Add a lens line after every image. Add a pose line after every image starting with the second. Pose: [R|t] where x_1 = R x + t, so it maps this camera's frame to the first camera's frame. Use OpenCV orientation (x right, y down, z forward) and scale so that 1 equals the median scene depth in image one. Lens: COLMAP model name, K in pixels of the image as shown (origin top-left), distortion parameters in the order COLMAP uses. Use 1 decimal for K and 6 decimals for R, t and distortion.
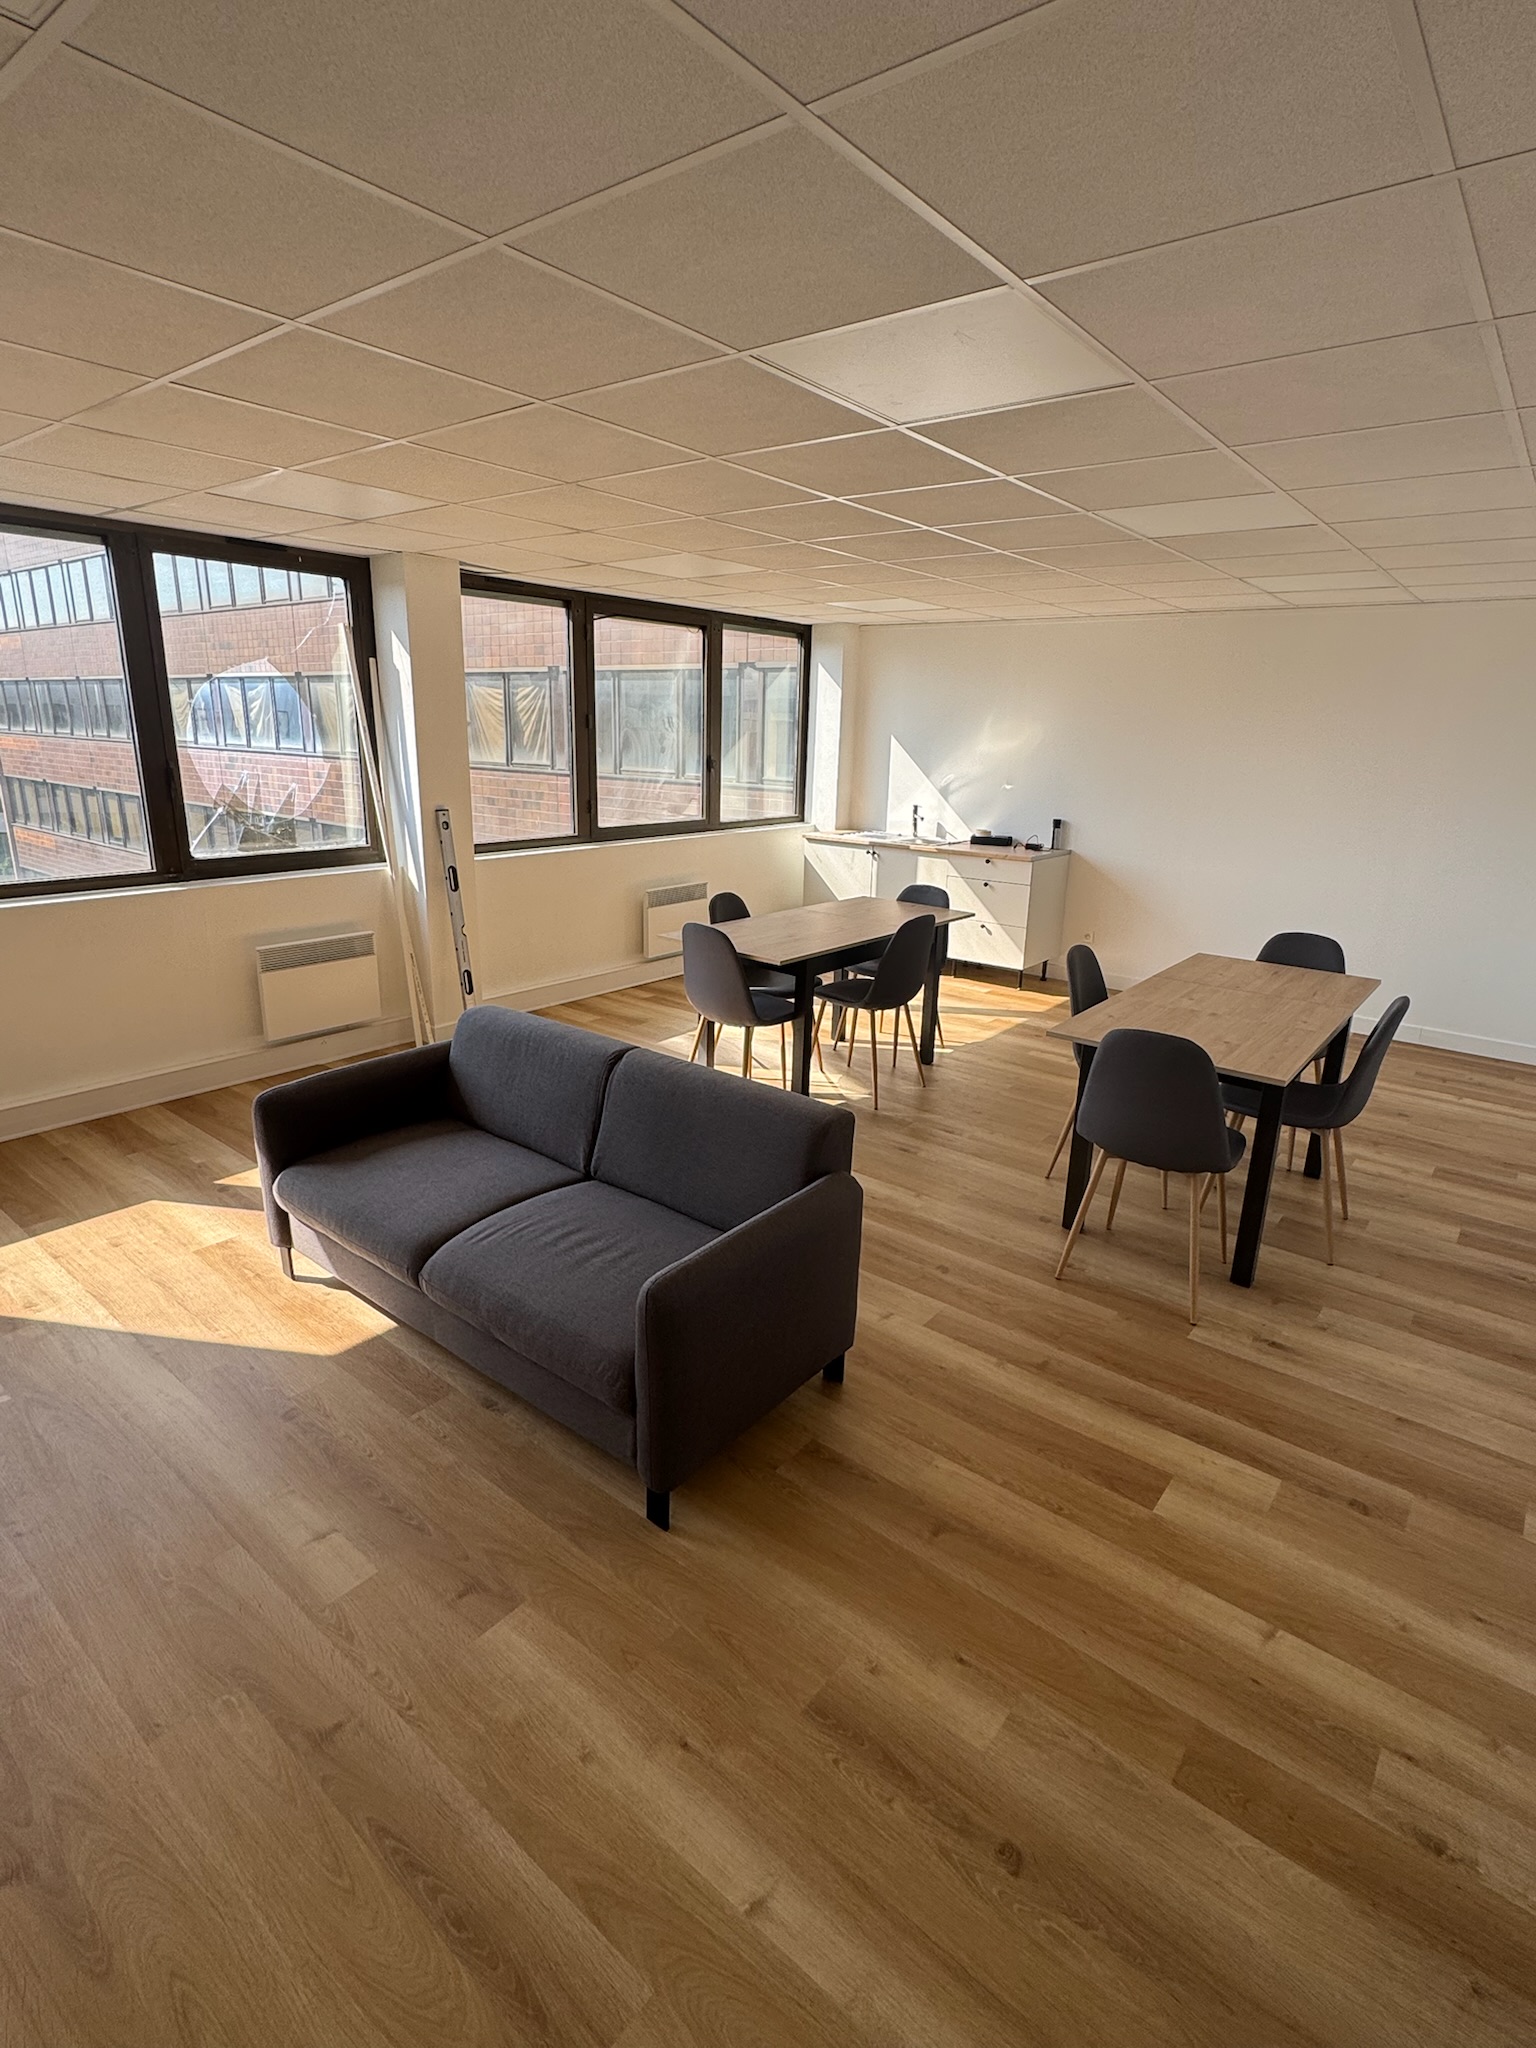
lens RADIAL K [[1015.6, 0, 776.3], [0, 1015.6, 1014.0], [0, 0, 1]] dist [-0.004318, 0.000406]
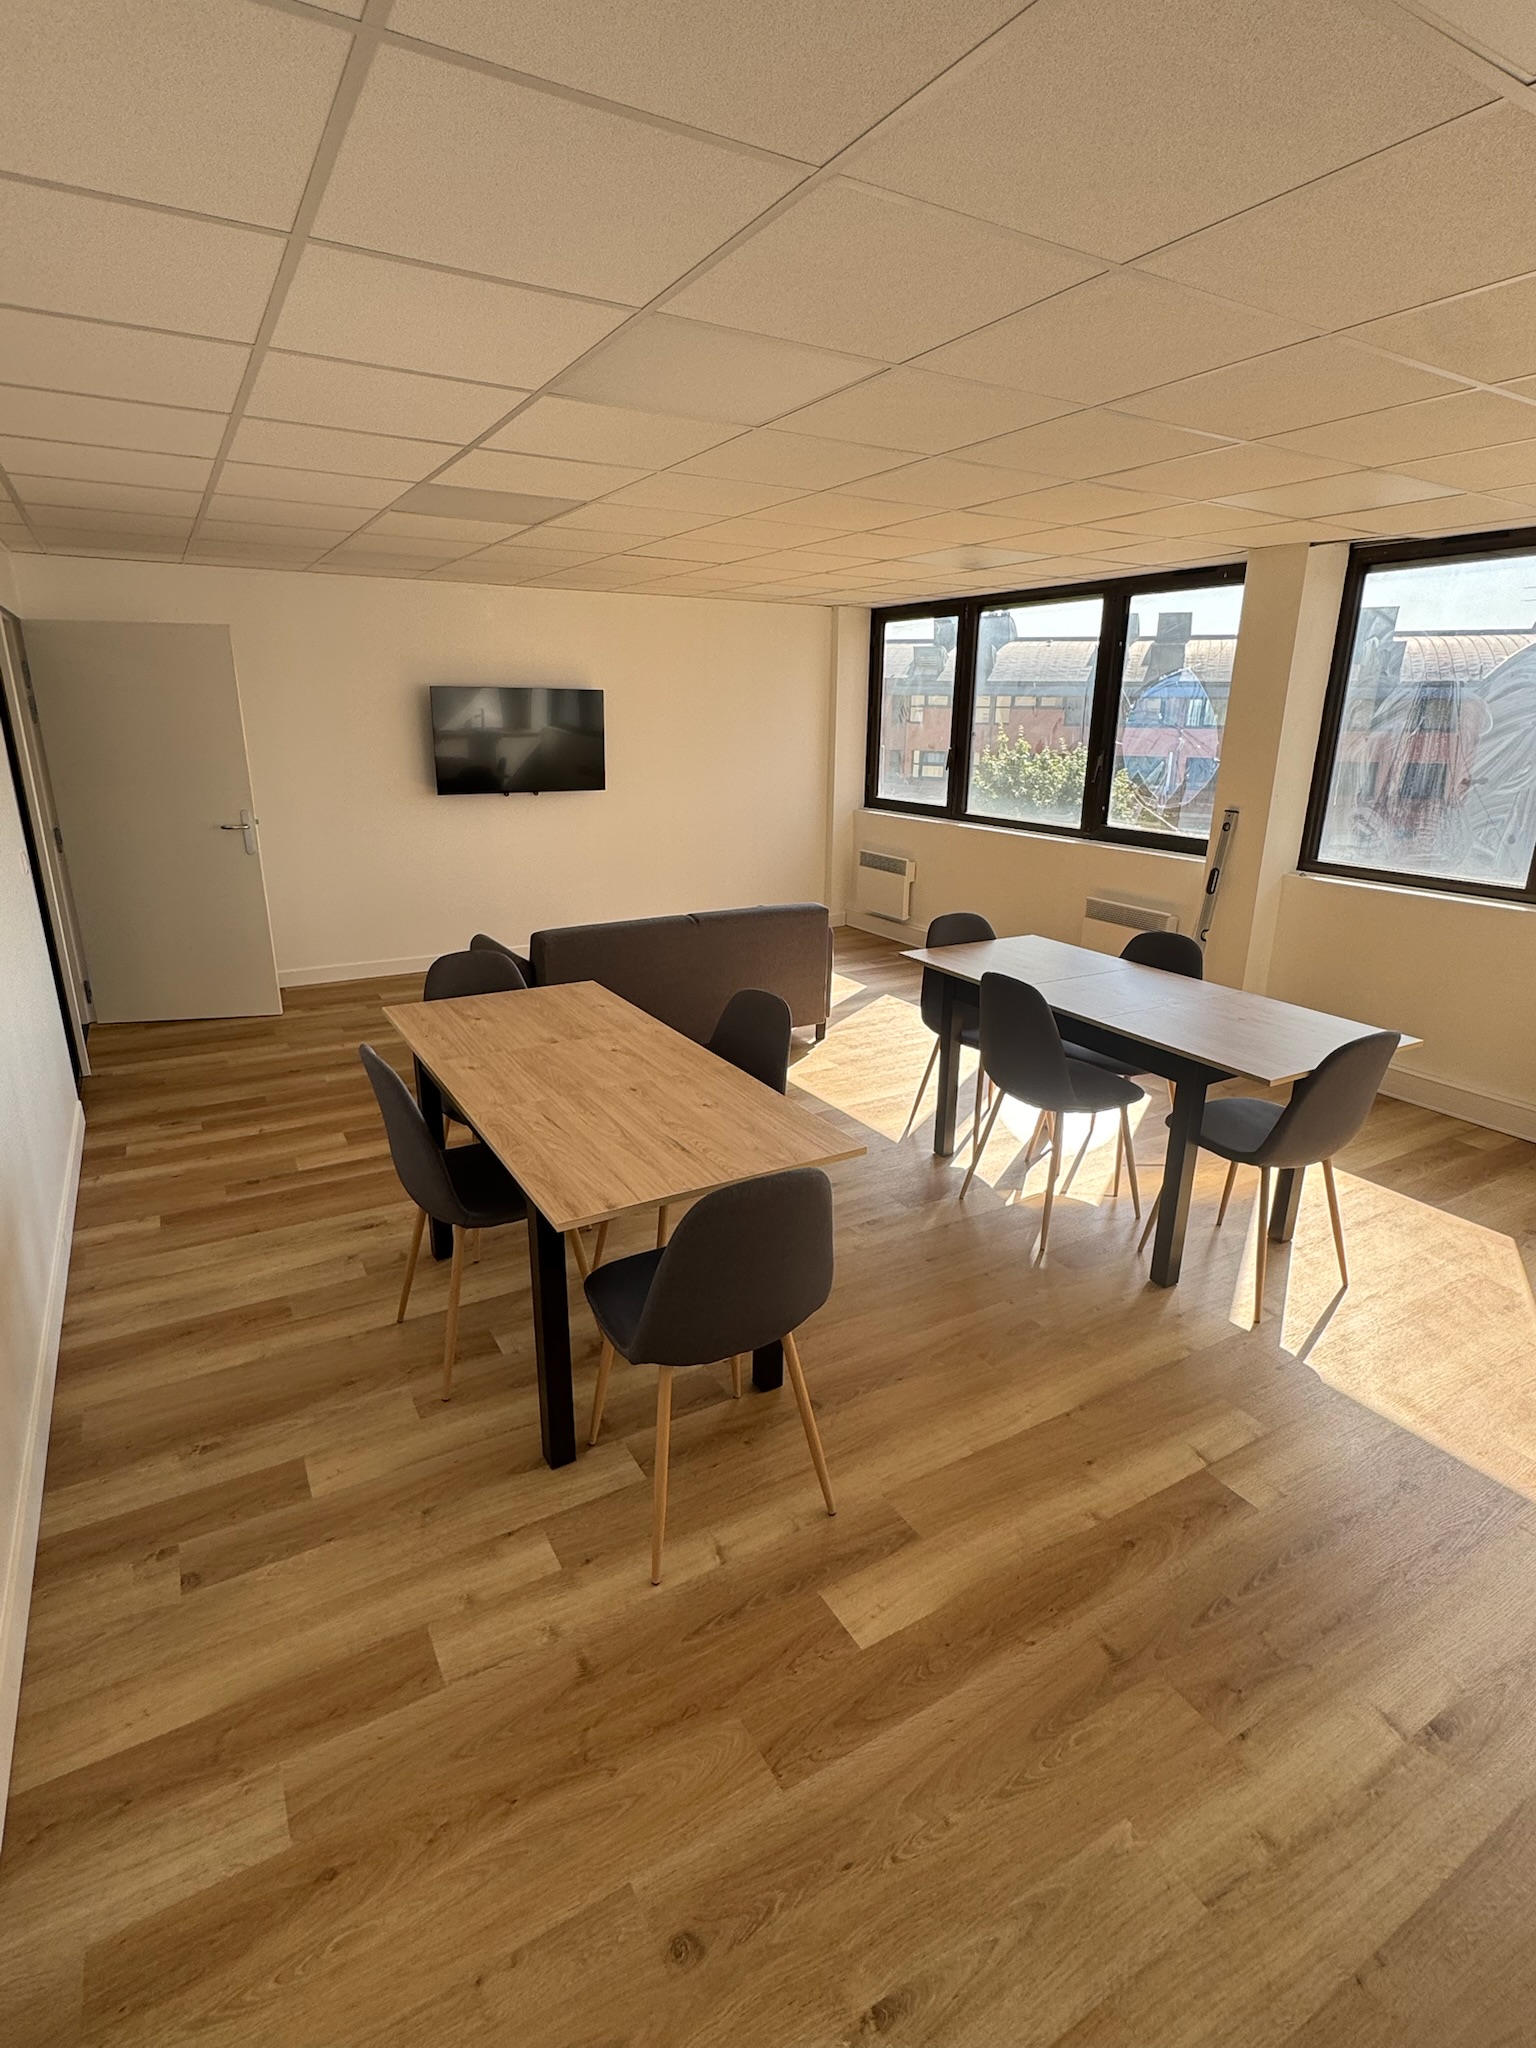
lens RADIAL K [[1015.6, 0, 770.2], [0, 1015.6, 1032.3], [0, 0, 1]] dist [-0.004318, 0.000406]
pose [[-0.359604, 0.257167, -0.896967, 1.122701], [-0.272267, 0.890522, 0.364473, -0.365753], [0.892500, 0.375280, -0.250217, 1.378996]]
